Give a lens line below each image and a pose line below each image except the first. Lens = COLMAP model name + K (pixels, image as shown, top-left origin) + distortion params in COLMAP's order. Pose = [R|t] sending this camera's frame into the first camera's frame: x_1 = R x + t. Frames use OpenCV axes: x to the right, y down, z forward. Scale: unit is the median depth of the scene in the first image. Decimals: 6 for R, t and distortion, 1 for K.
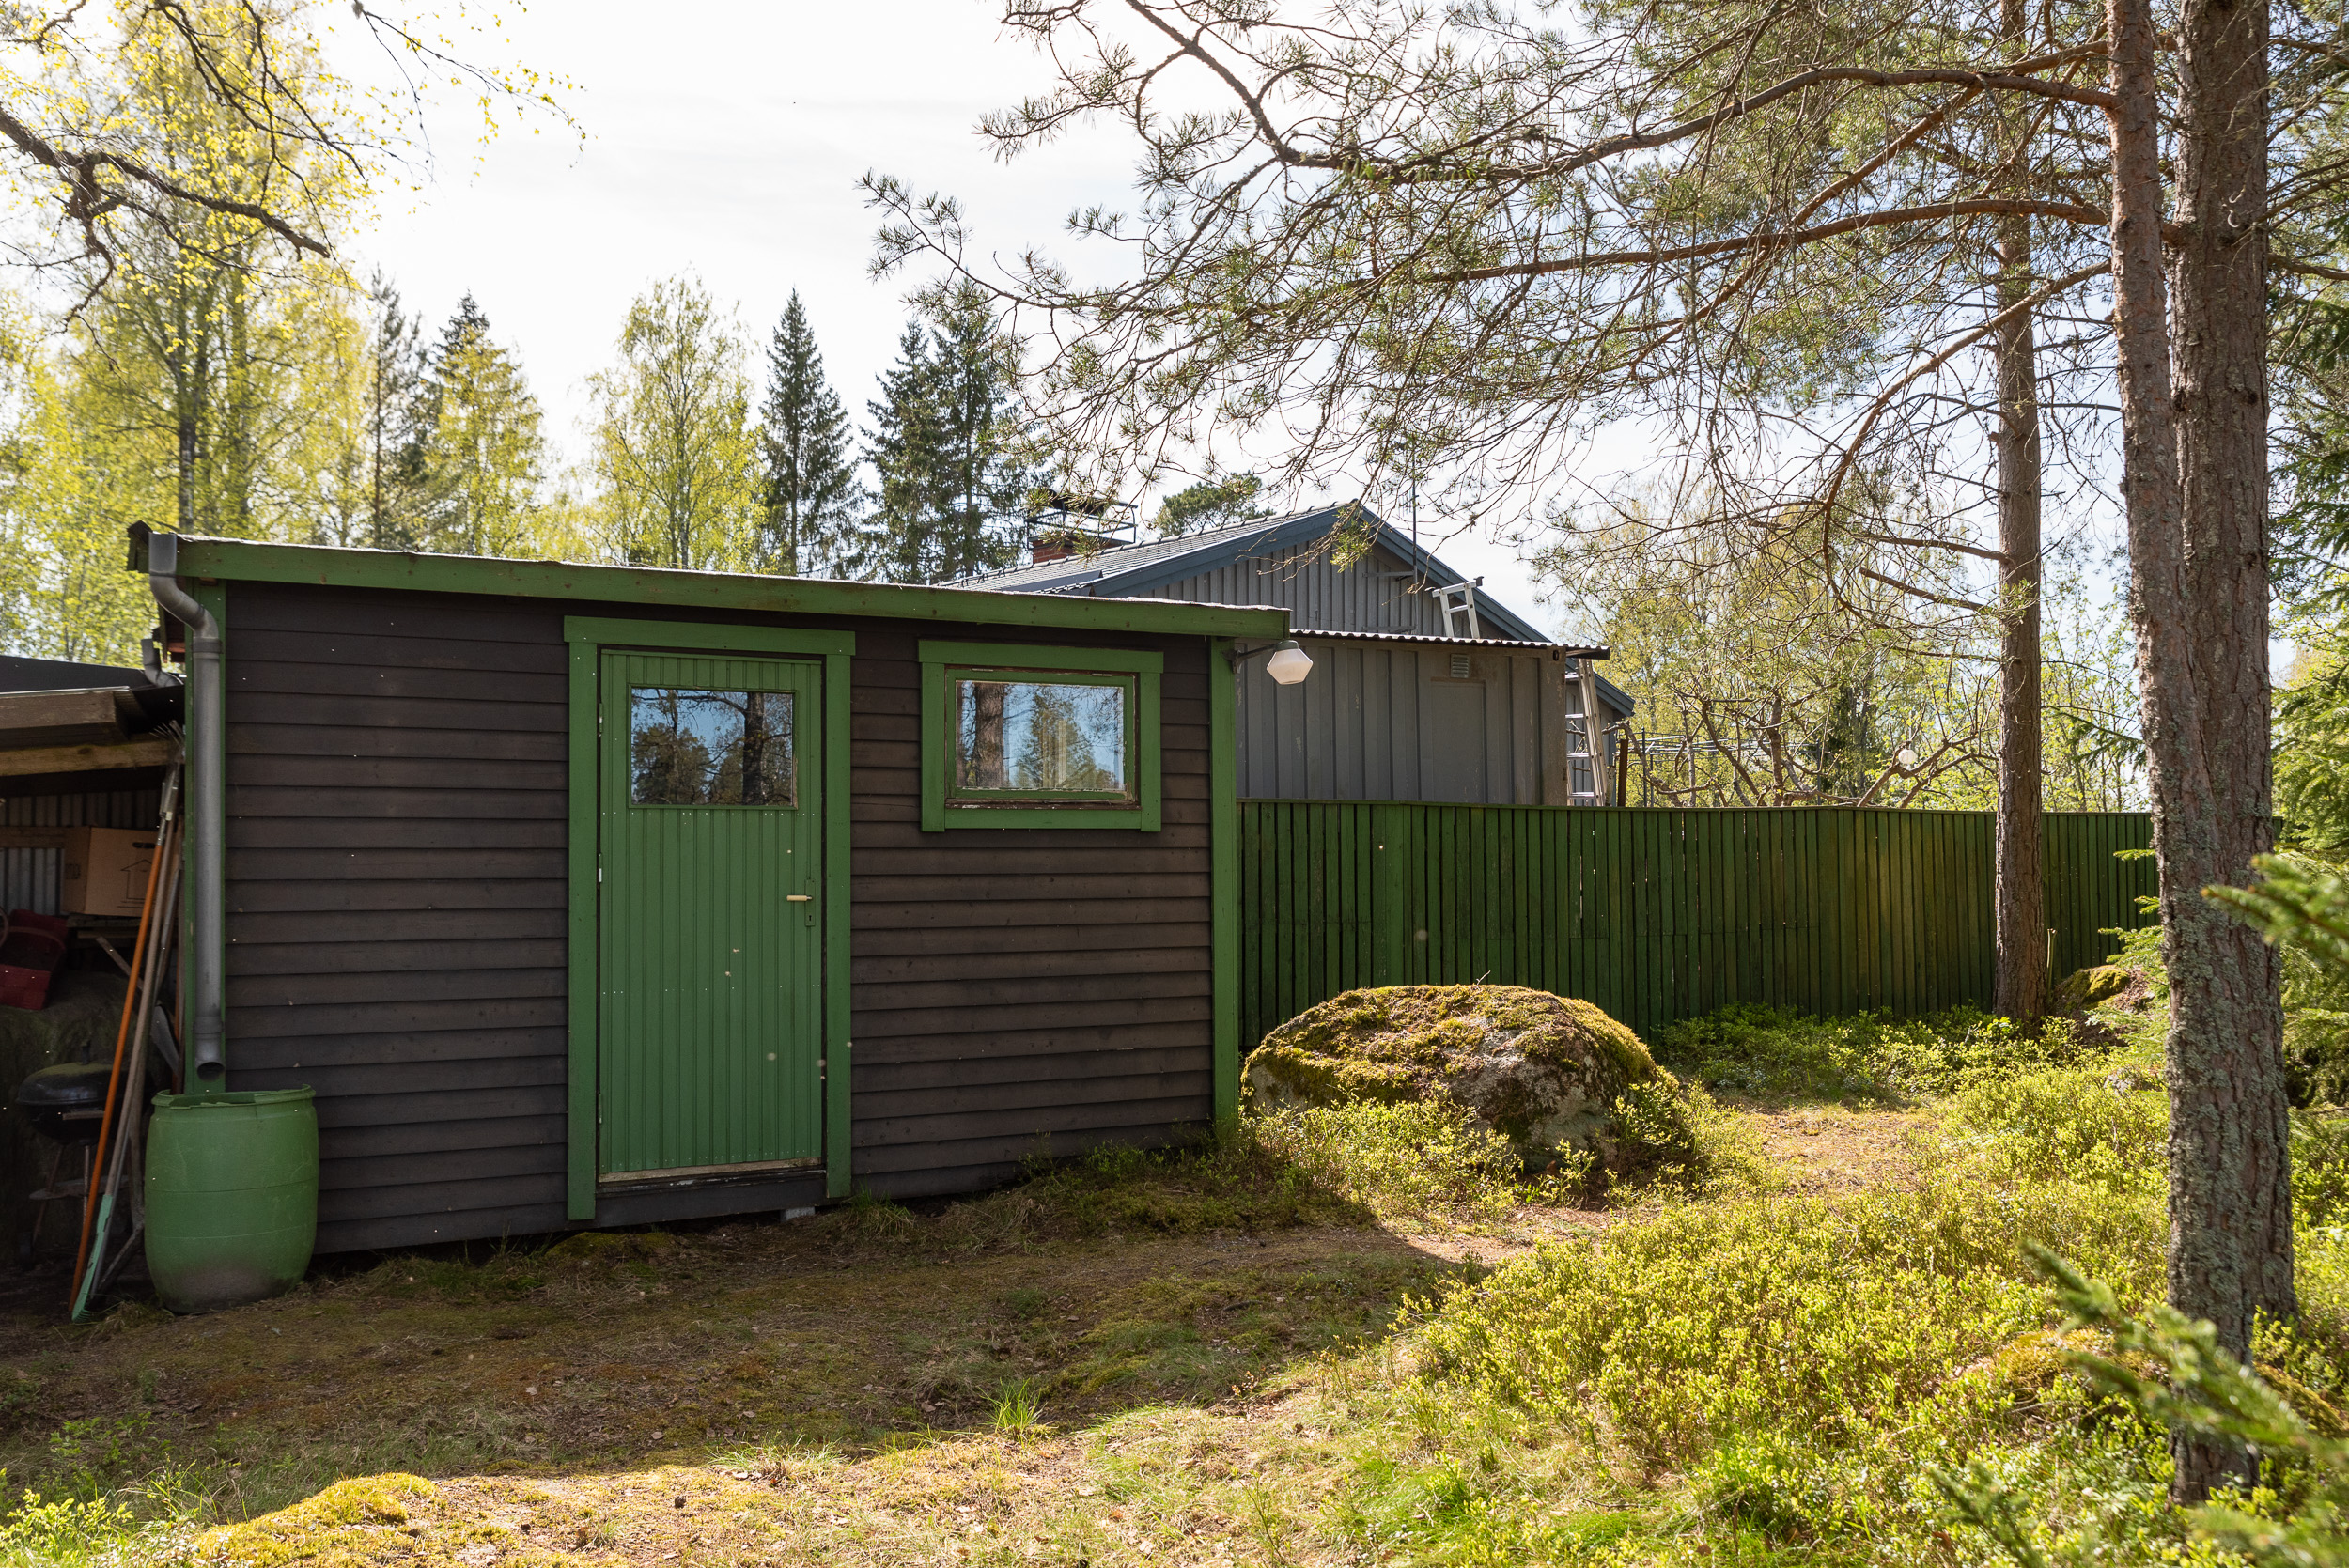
lens RADIAL K [[1831.8, 0, 1174.8], [0, 1831.8, 784.5], [0, 0, 1]] dist [0.001481, 0.001193]
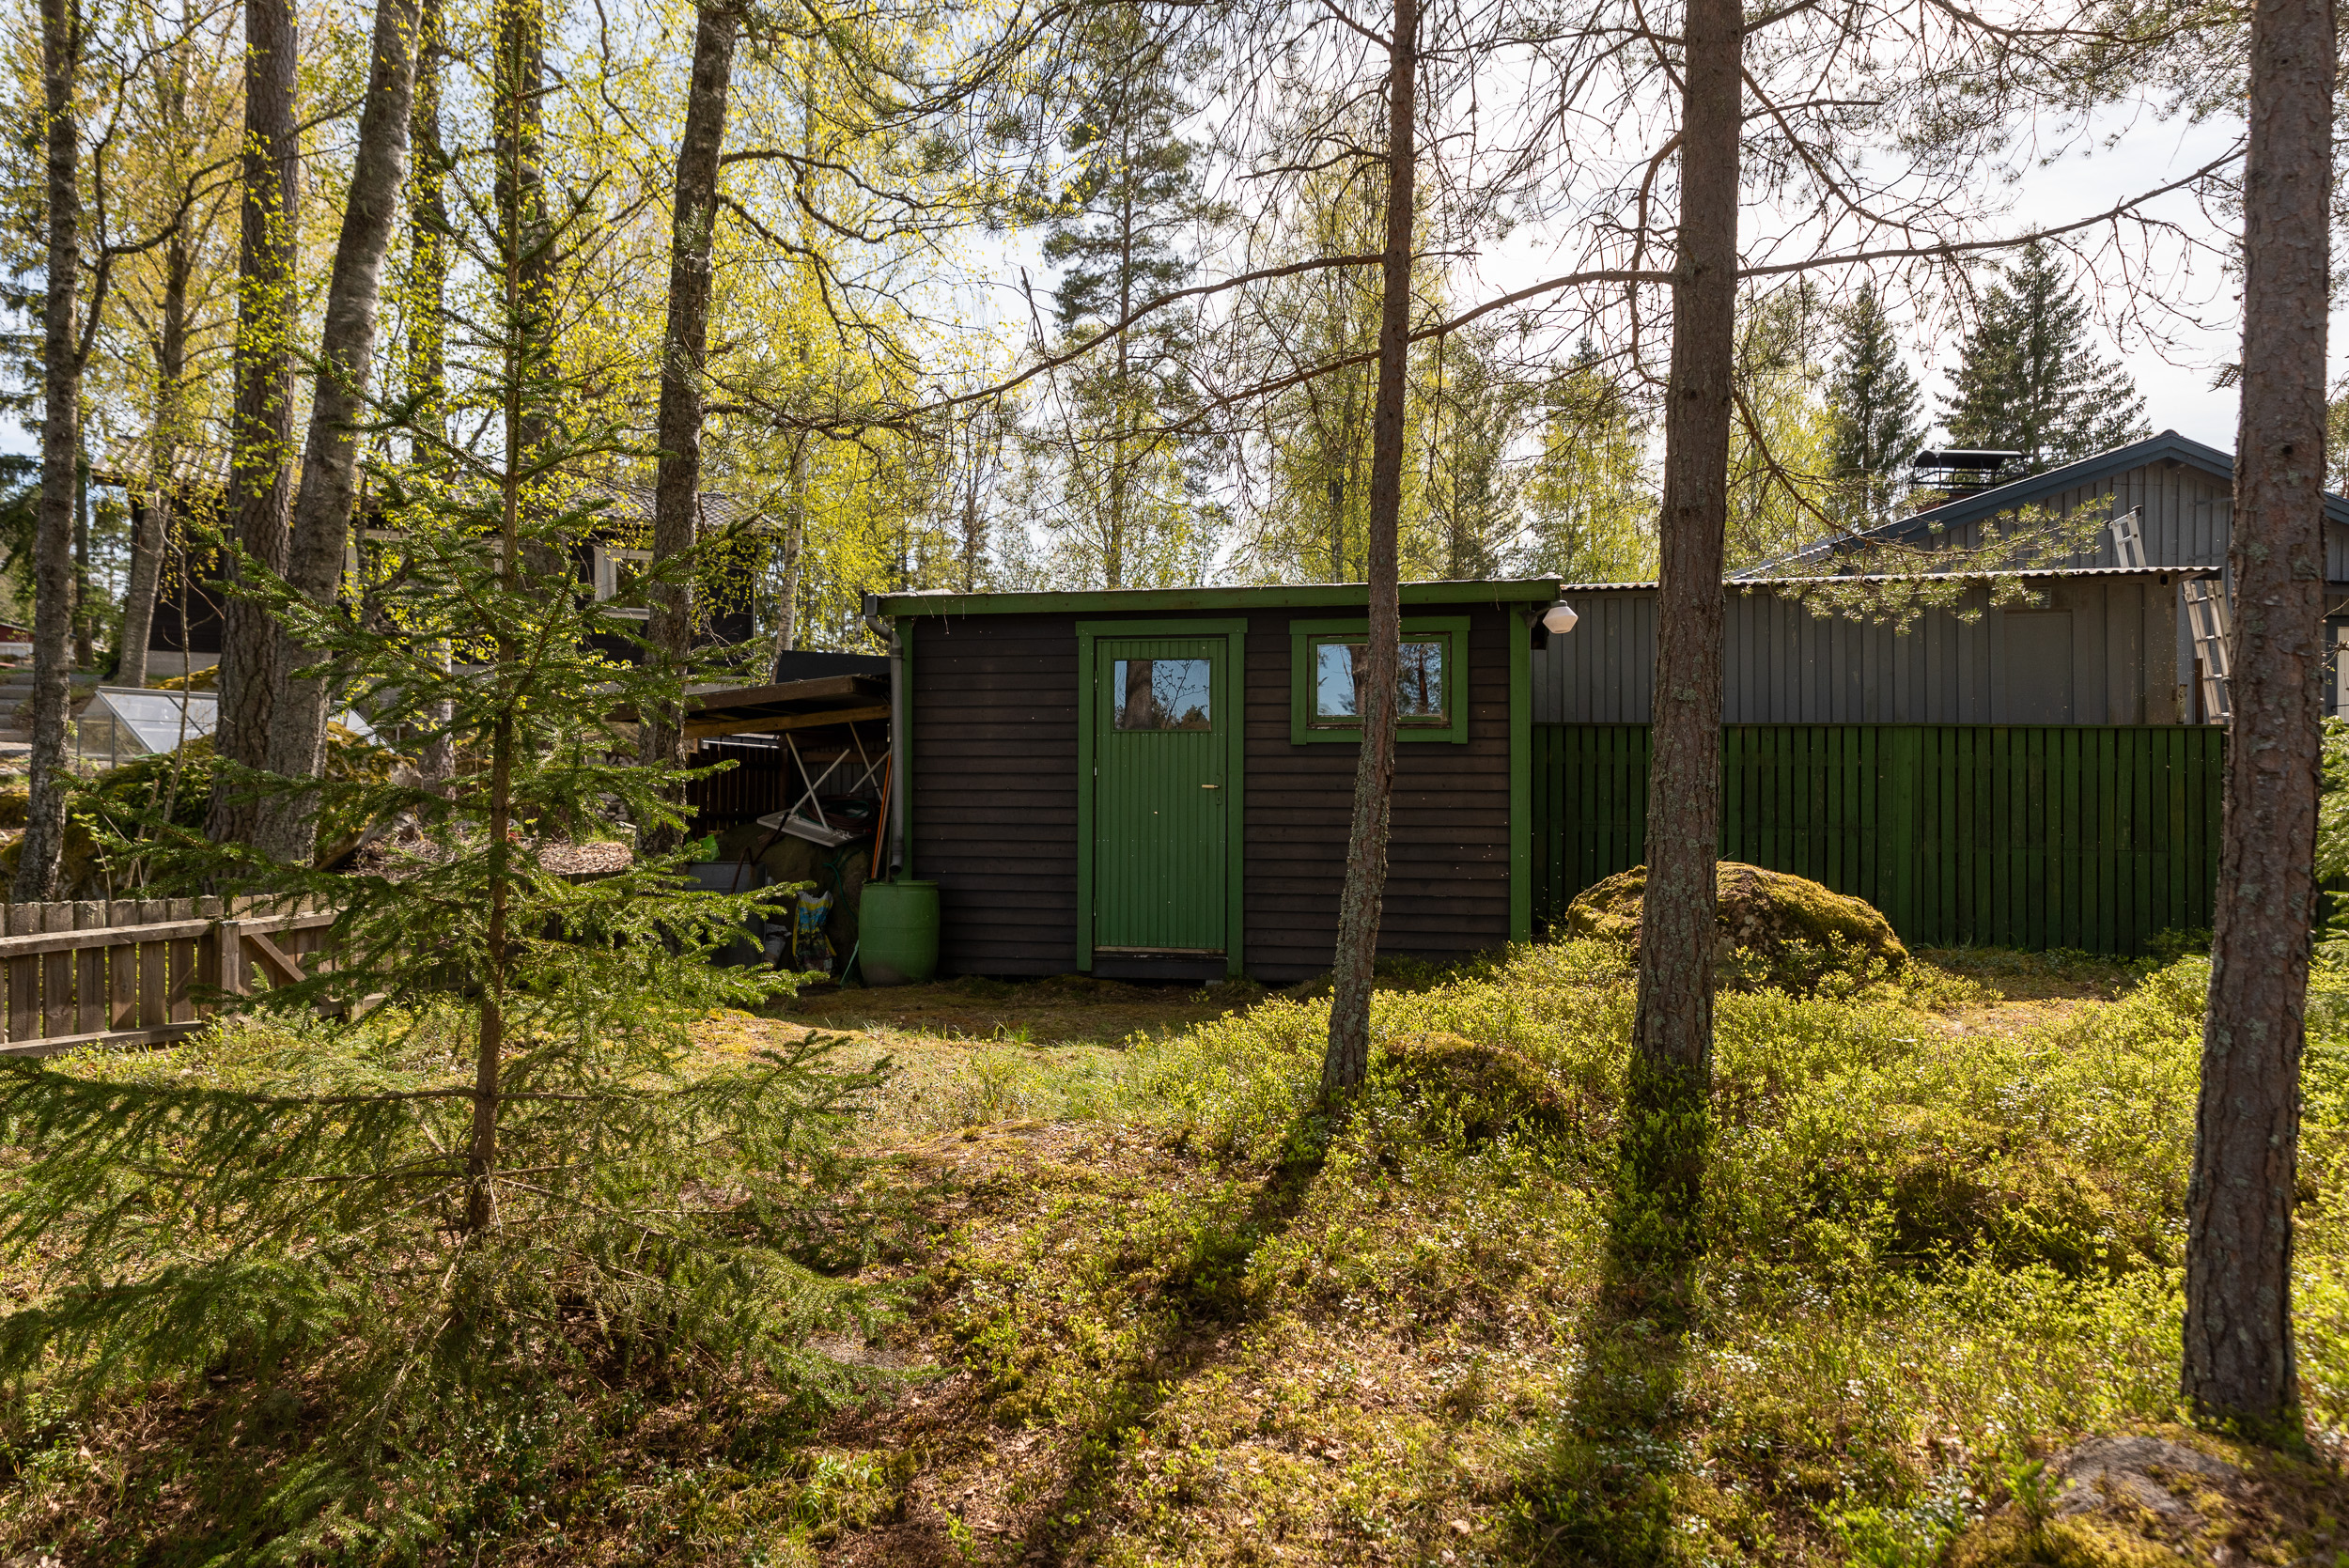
lens RADIAL K [[1656.0, 0, 1172.6], [0, 1656.0, 786.0], [0, 0, 1]] dist [-0.007570, -0.002454]
pose [[0.764952, -0.001191, -0.644087, 0.633193], [0.017758, 0.999657, 0.019242, 0.029622], [0.643843, -0.026158, 0.764711, -0.115145]]
